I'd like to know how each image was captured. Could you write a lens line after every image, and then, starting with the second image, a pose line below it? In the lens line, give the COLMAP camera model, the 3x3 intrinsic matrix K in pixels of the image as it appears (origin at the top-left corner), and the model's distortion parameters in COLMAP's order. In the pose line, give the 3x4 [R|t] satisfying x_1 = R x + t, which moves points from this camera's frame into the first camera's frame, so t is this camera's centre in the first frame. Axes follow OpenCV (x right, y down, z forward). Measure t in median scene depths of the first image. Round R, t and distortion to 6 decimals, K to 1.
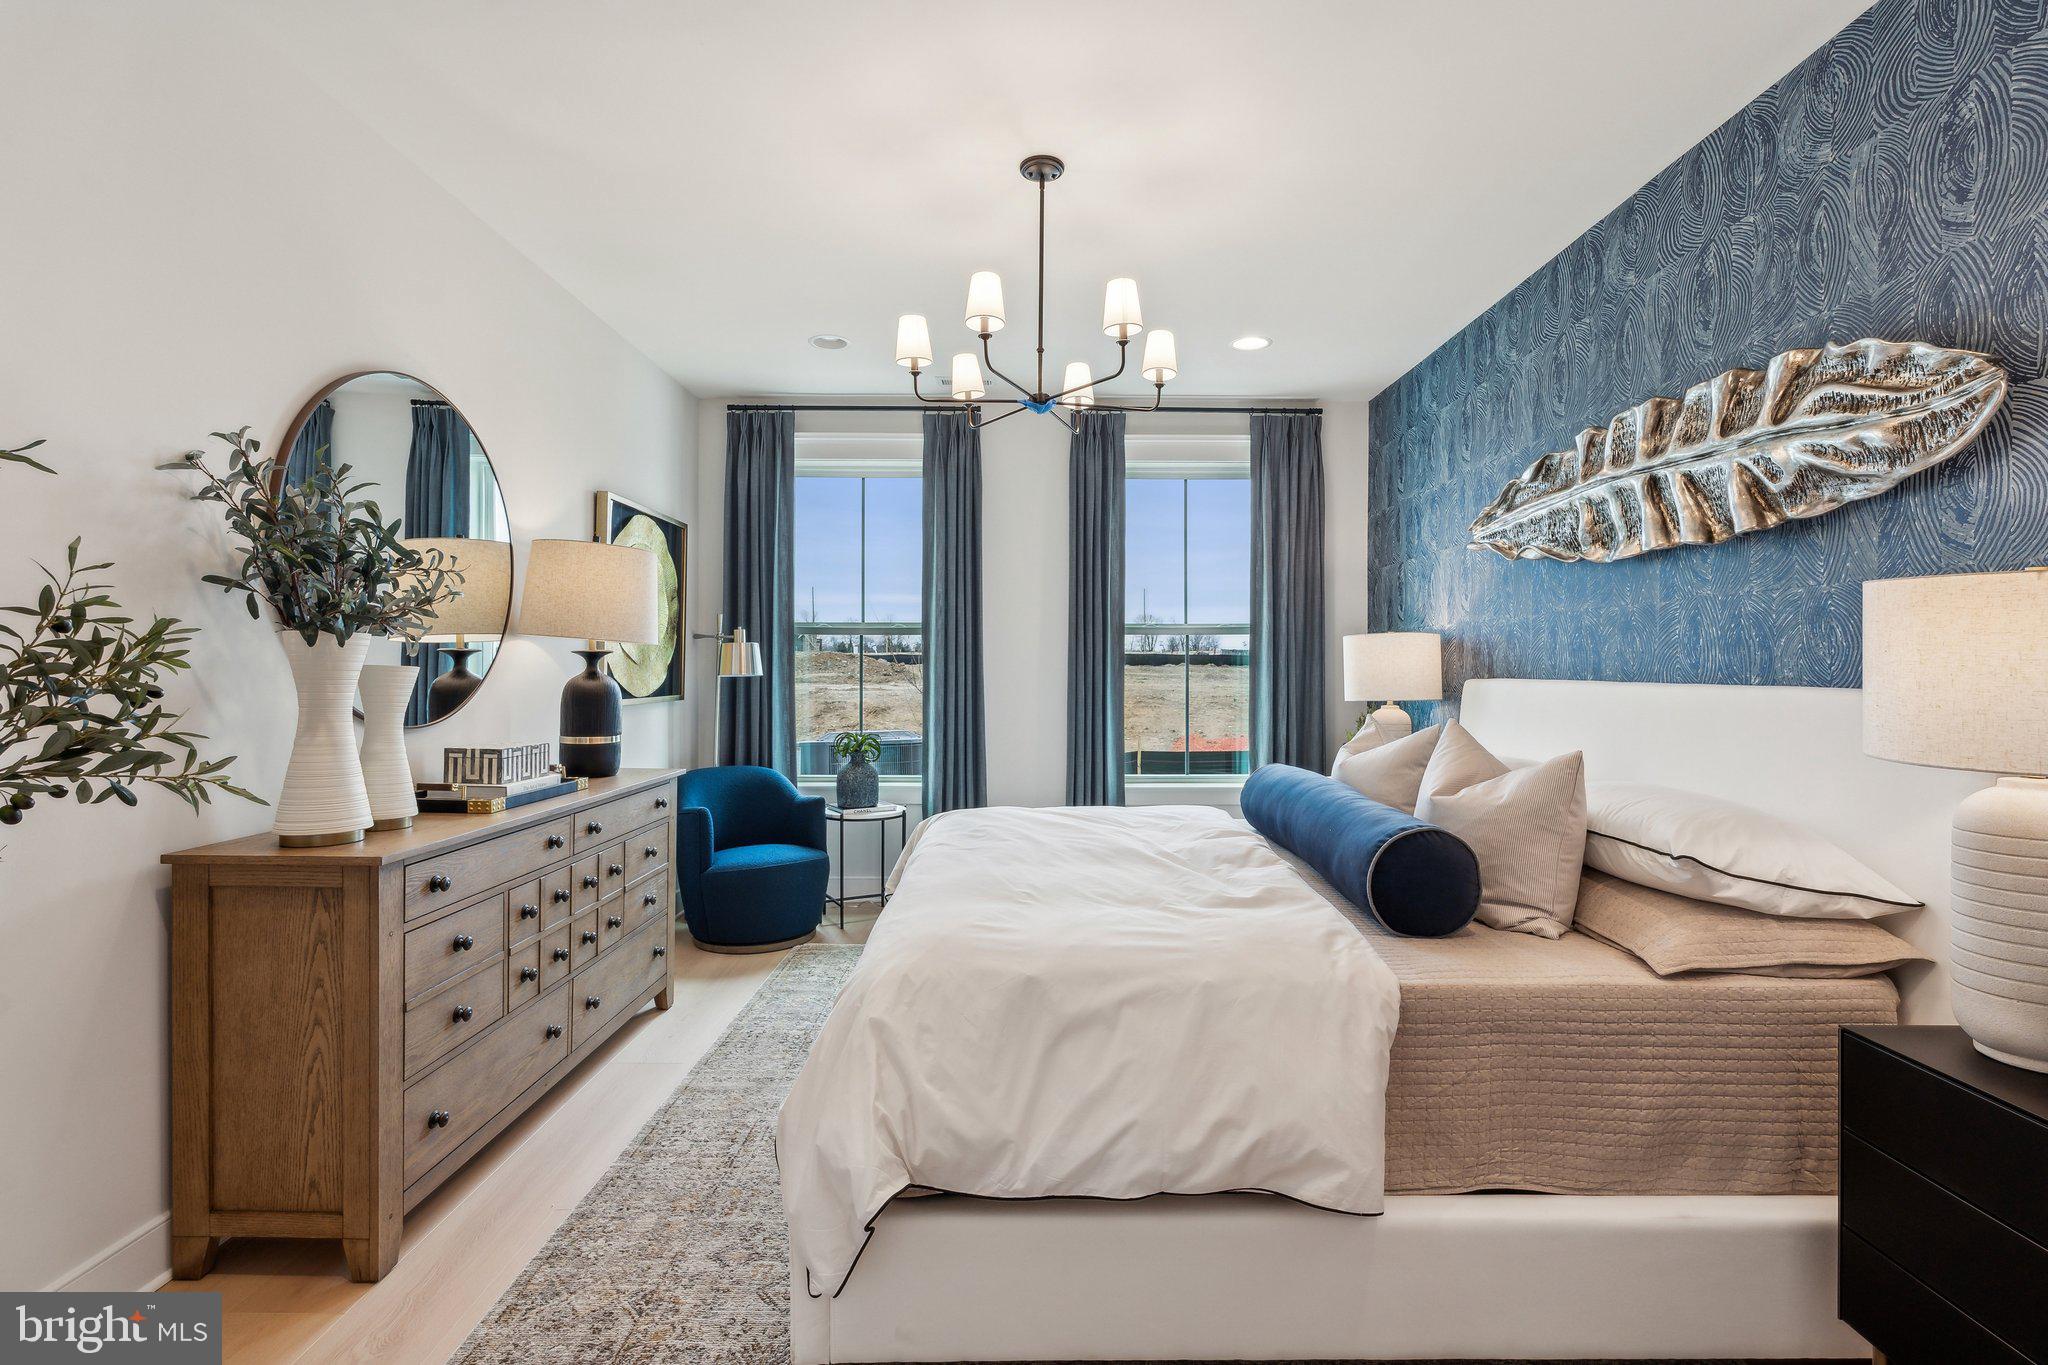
lens RADIAL K [[928.3, 0, 1019.6], [0, 928.3, 657.6], [0, 0, 1]] dist [-0.006805, -0.000433]
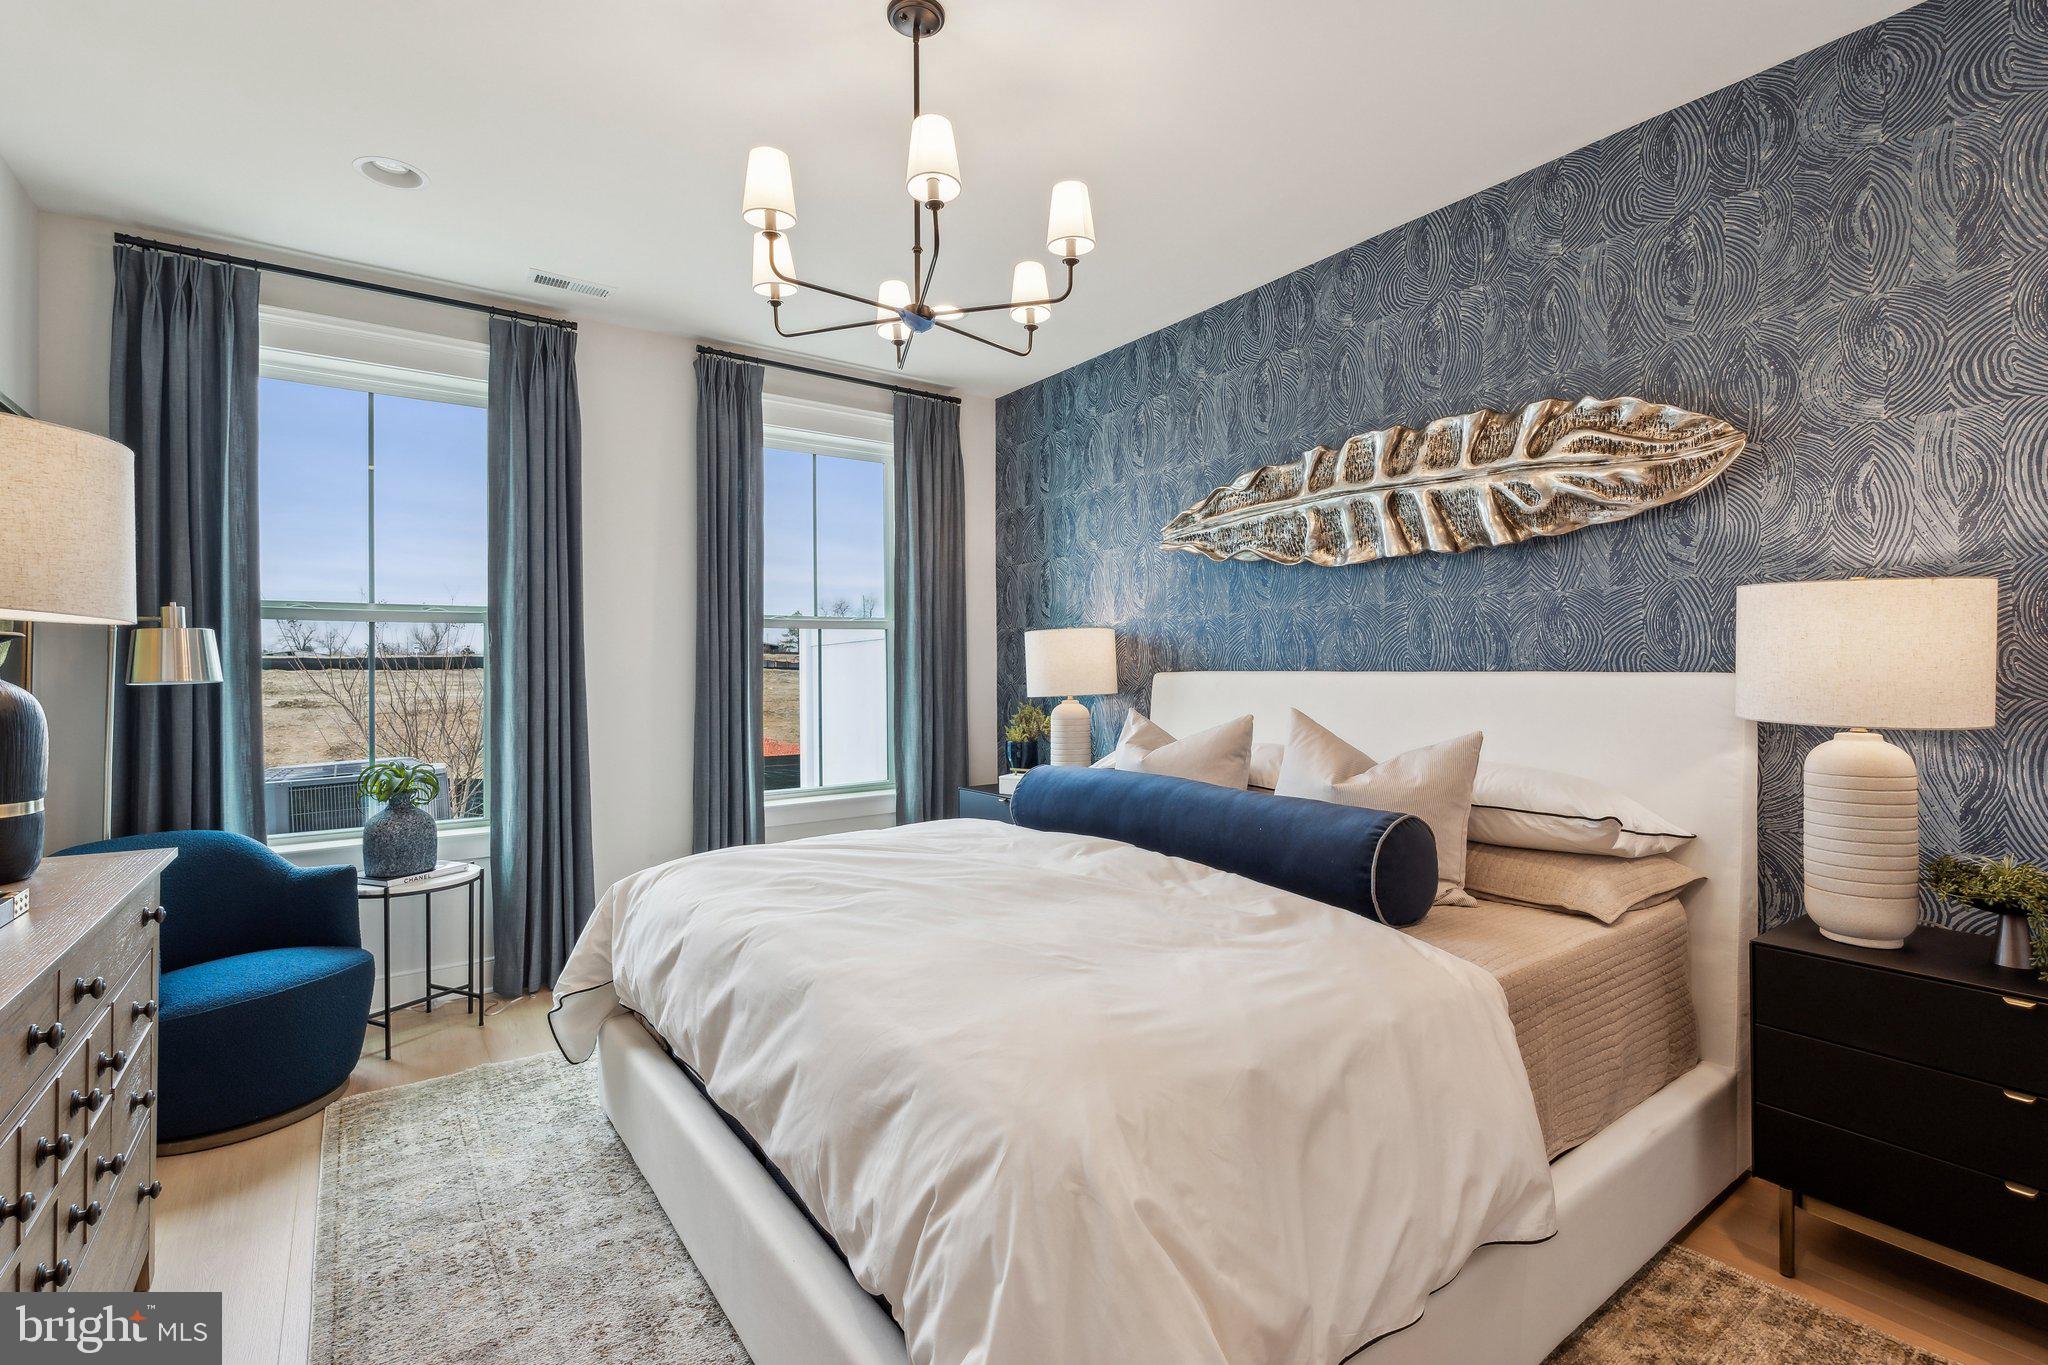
lens RADIAL K [[928.3, 0, 1019.6], [0, 928.3, 657.6], [0, 0, 1]] dist [-0.006805, -0.000433]
pose [[0.807580, -0.001850, 0.589755, -0.376455], [0.003367, 0.999993, -0.001473, 0.010055], [-0.589748, 0.003175, 0.807581, 0.337534]]
